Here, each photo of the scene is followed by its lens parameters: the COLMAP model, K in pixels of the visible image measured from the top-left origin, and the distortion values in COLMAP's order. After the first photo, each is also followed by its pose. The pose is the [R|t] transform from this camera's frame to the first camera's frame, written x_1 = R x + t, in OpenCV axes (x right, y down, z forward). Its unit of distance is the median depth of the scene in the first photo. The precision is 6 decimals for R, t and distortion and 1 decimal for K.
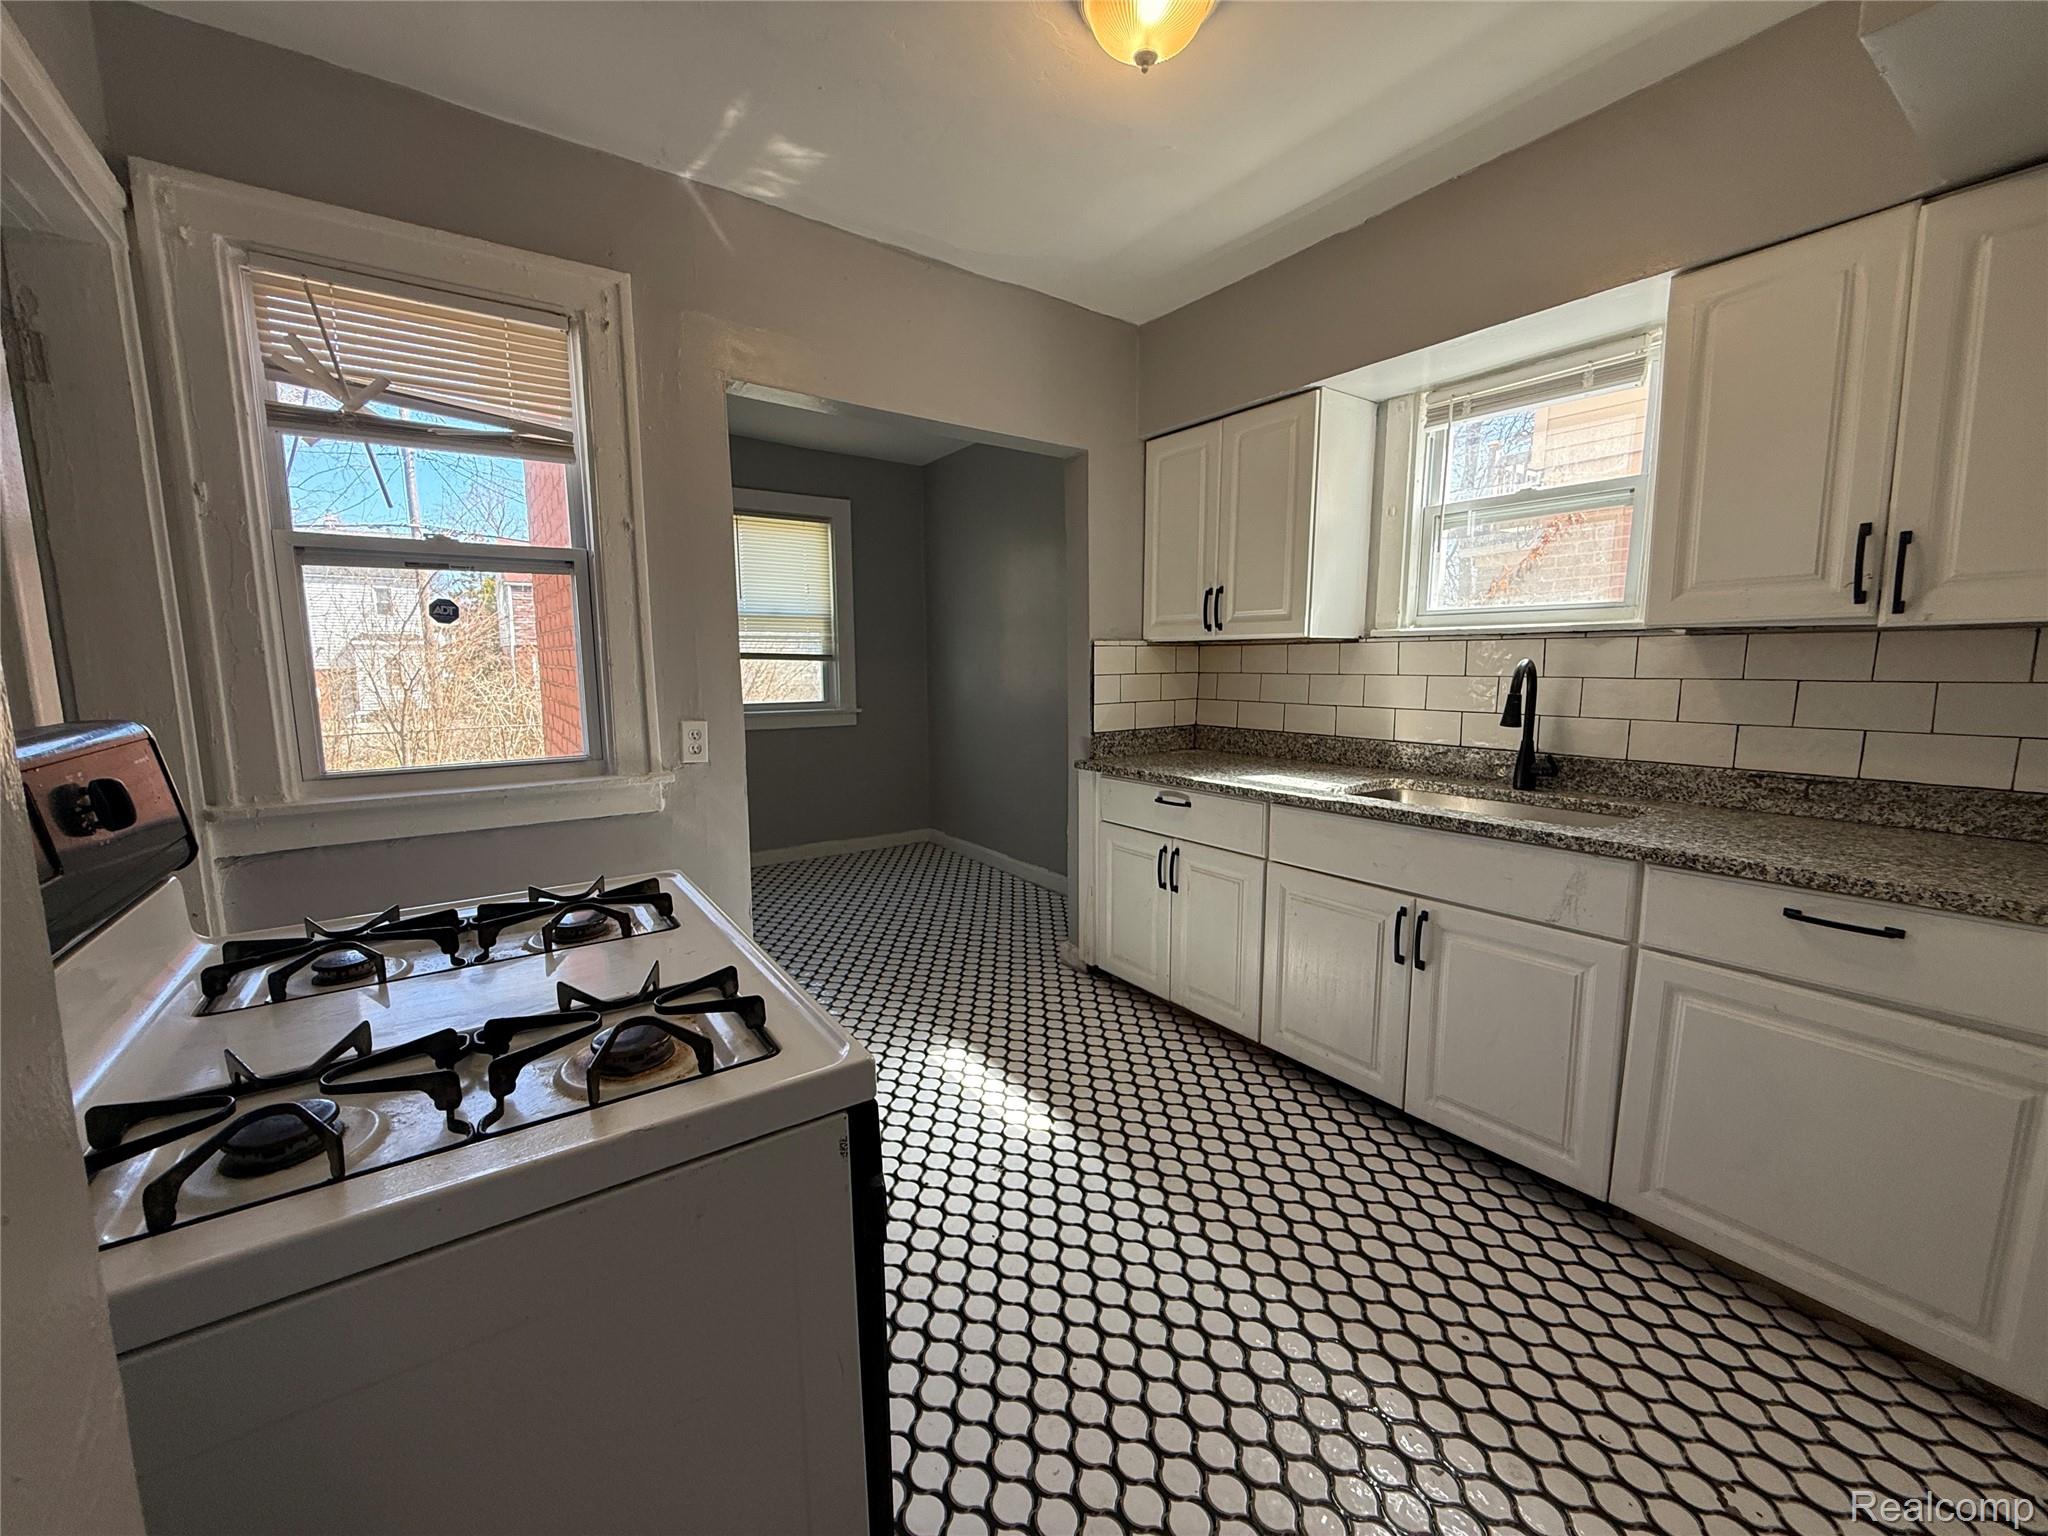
lens RADIAL K [[815.5, 0, 1017.4], [0, 815.5, 767.2], [0, 0, 1]] dist [-0.000538, 0.000057]
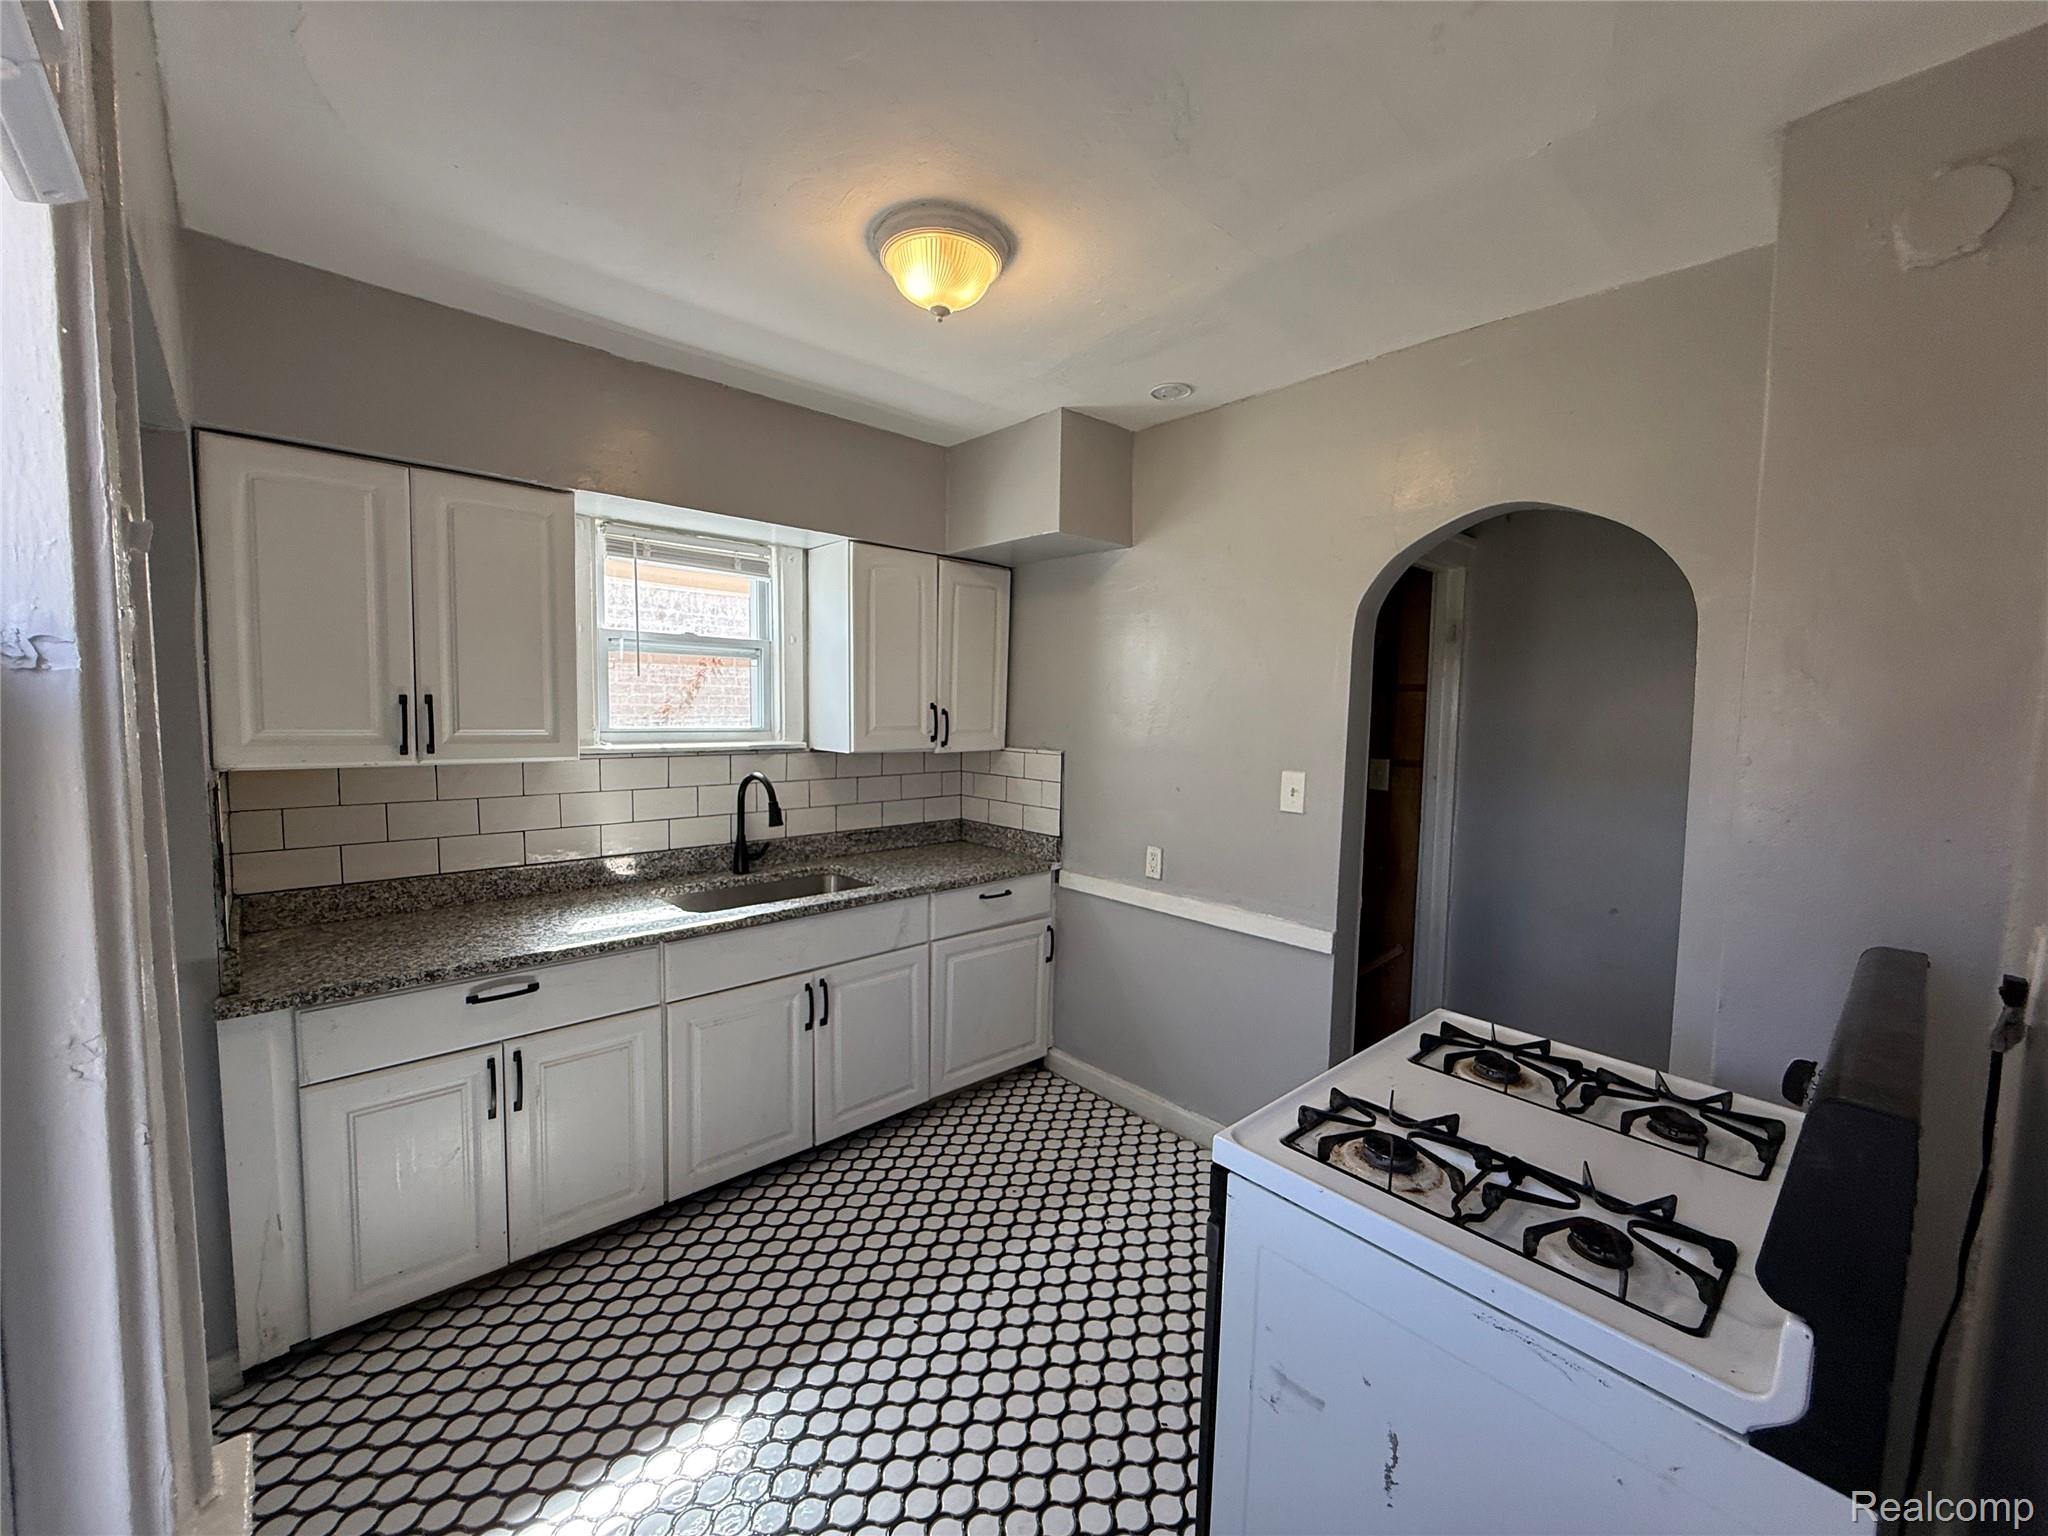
lens RADIAL K [[815.5, 0, 1017.4], [0, 815.5, 767.2], [0, 0, 1]] dist [-0.000538, 0.000057]
pose [[-0.130904, -0.074990, 0.988555, -0.803756], [0.112335, 0.989591, 0.089944, -0.240178], [-0.985010, 0.122823, -0.121118, 0.843175]]
